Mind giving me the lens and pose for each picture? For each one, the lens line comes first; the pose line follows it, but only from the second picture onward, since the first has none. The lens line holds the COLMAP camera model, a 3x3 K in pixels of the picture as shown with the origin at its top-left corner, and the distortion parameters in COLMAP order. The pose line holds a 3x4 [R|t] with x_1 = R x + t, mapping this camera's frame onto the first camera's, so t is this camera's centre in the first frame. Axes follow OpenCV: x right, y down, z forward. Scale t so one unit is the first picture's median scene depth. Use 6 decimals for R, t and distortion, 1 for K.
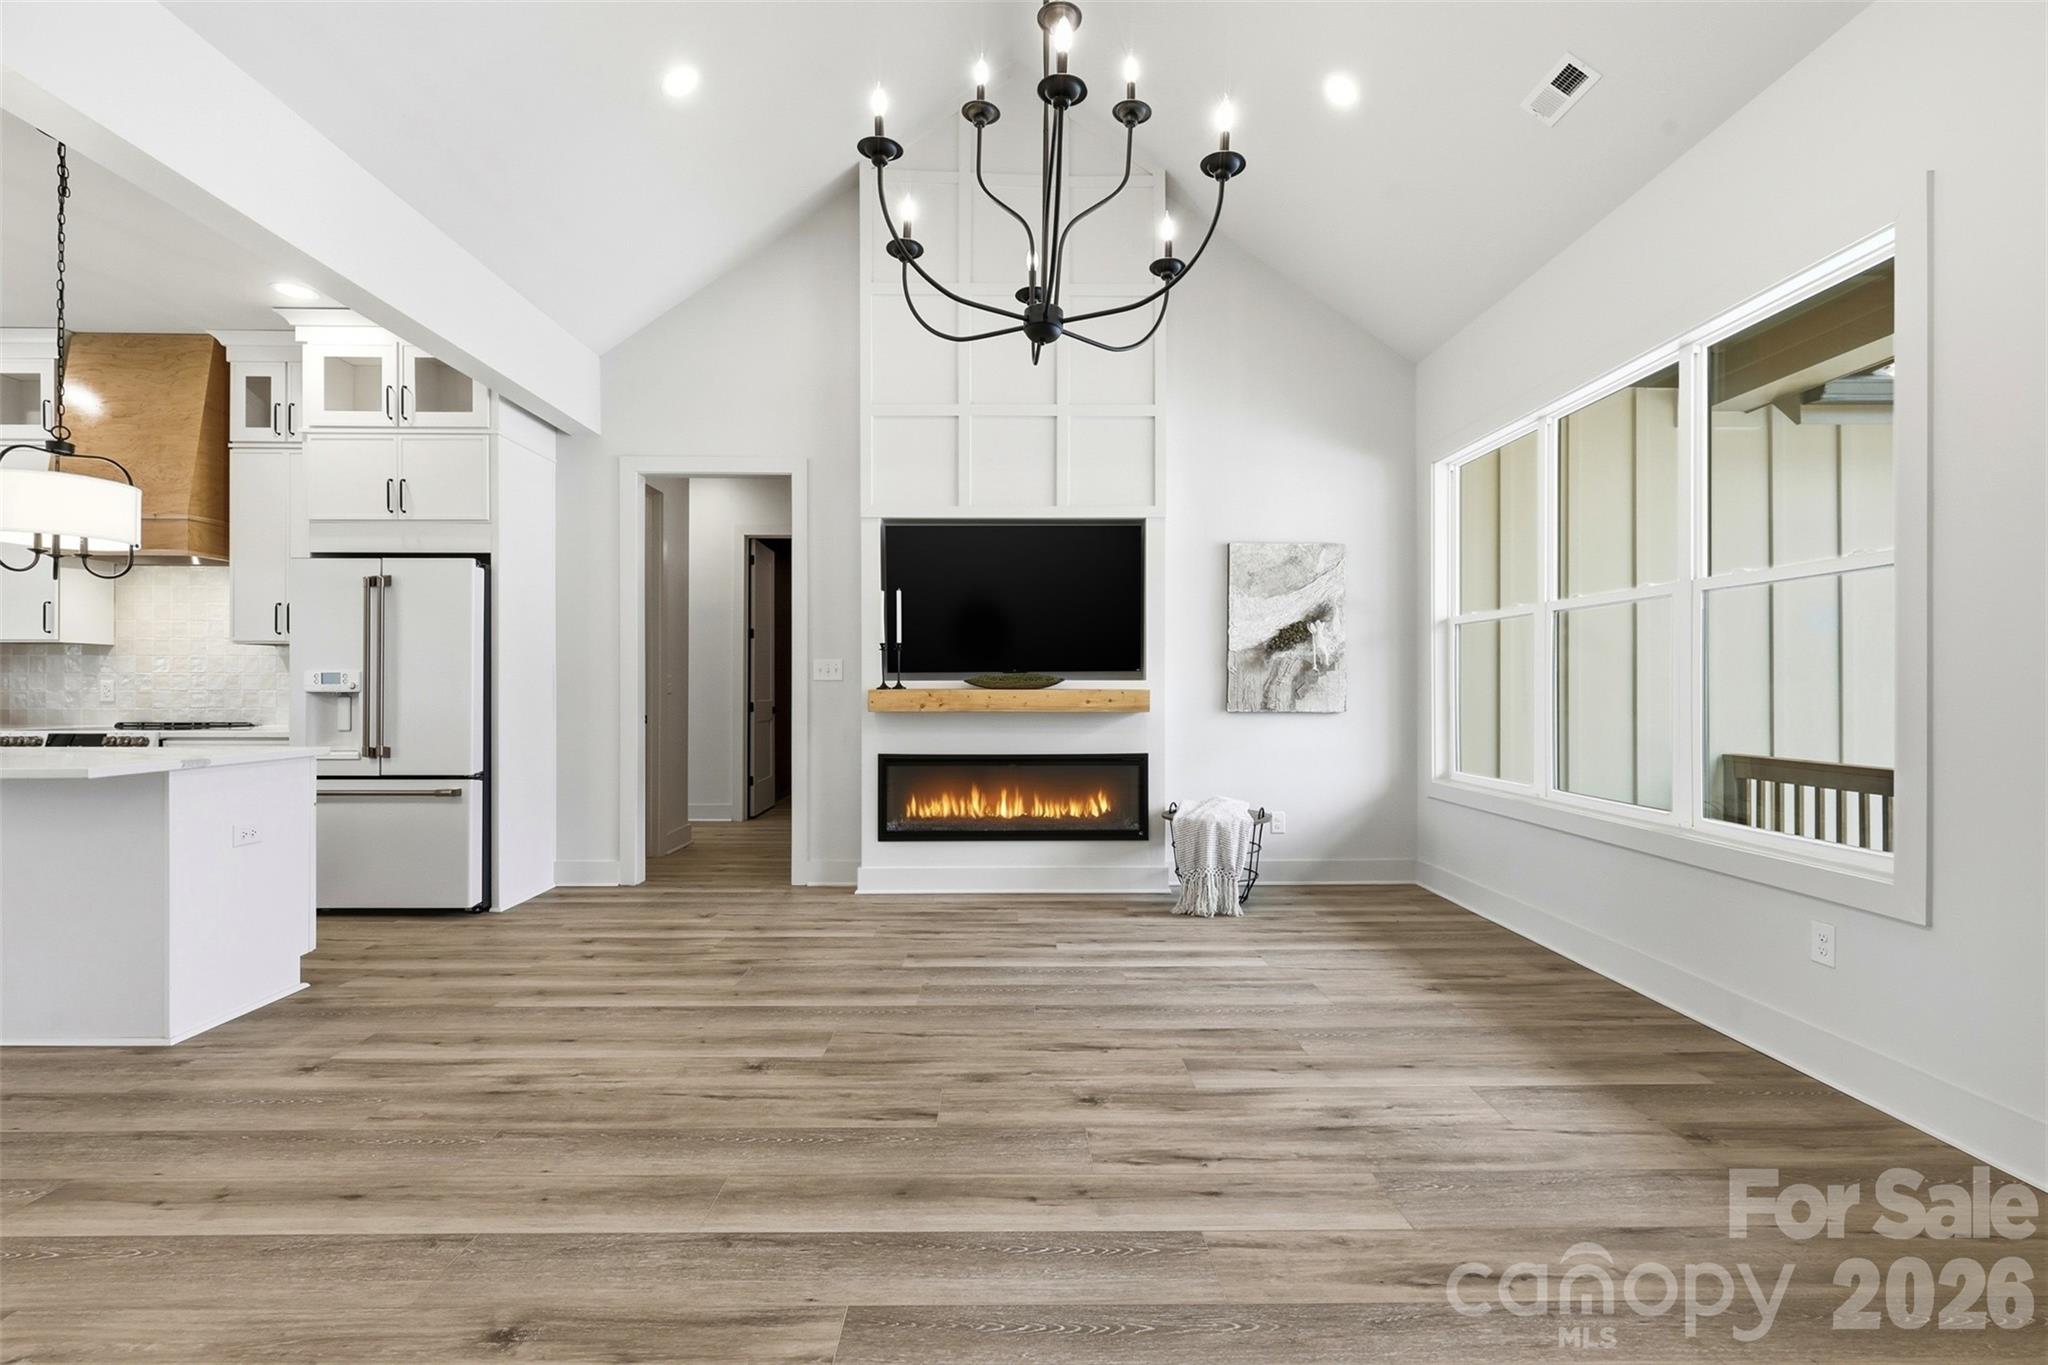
lens RADIAL K [[929.9, 0, 1024.5], [0, 929.9, 678.5], [0, 0, 1]] dist [-0.000123, -0.000032]
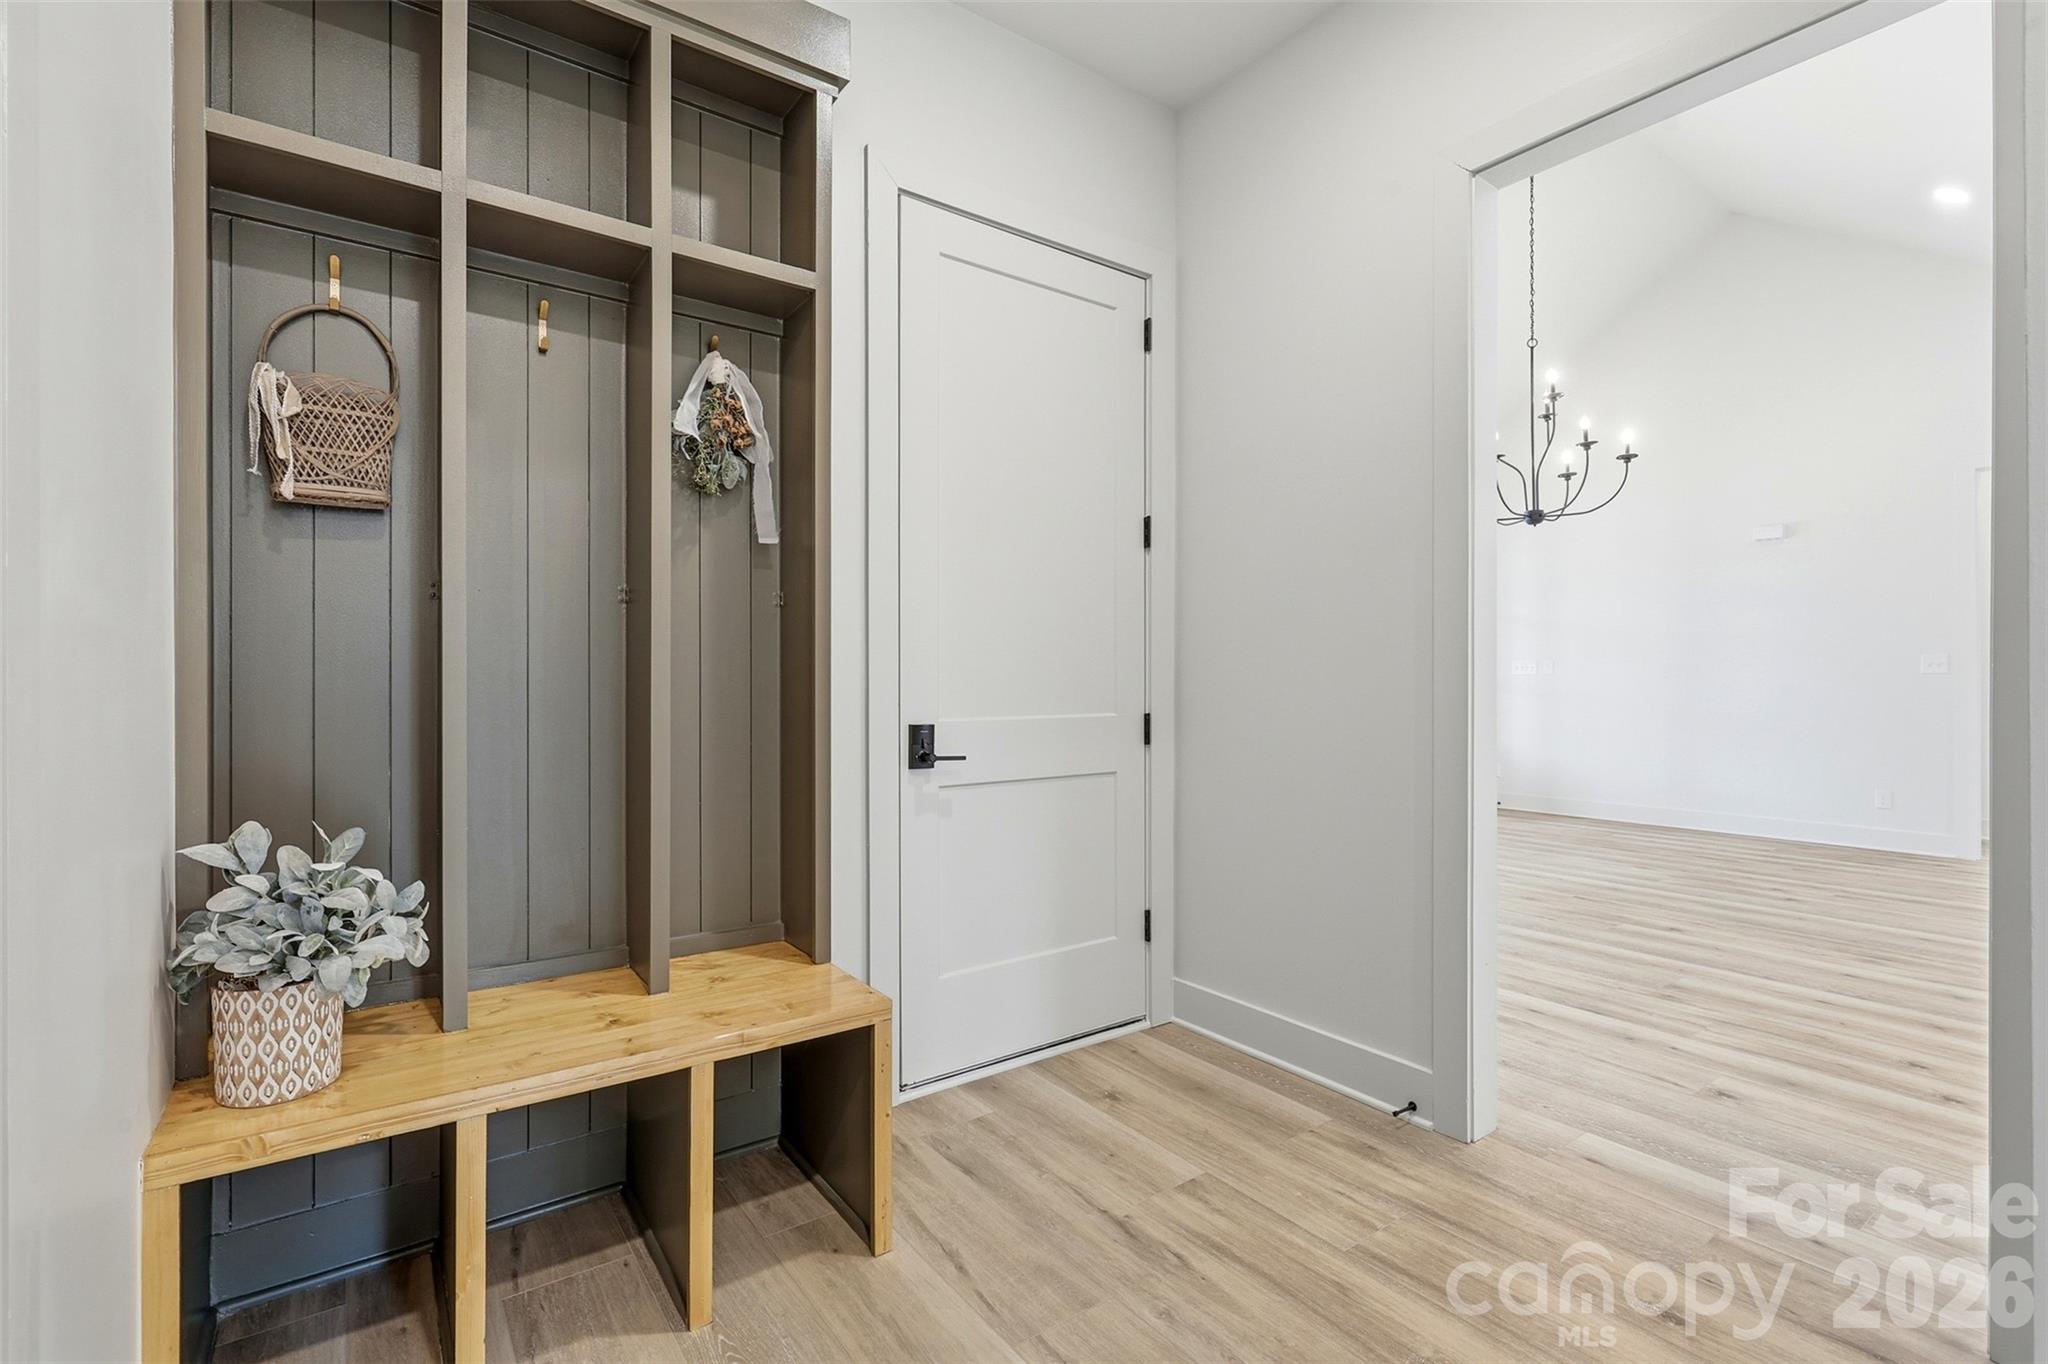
lens RADIAL K [[929.9, 0, 1023.9], [0, 929.9, 680.7], [0, 0, 1]] dist [-0.000123, -0.000032]
pose [[-0.578855, 0.002903, 0.815425, -0.686756], [0.001153, 0.999996, -0.002741, 0.012203], [-0.815430, -0.000646, -0.578856, 2.061690]]
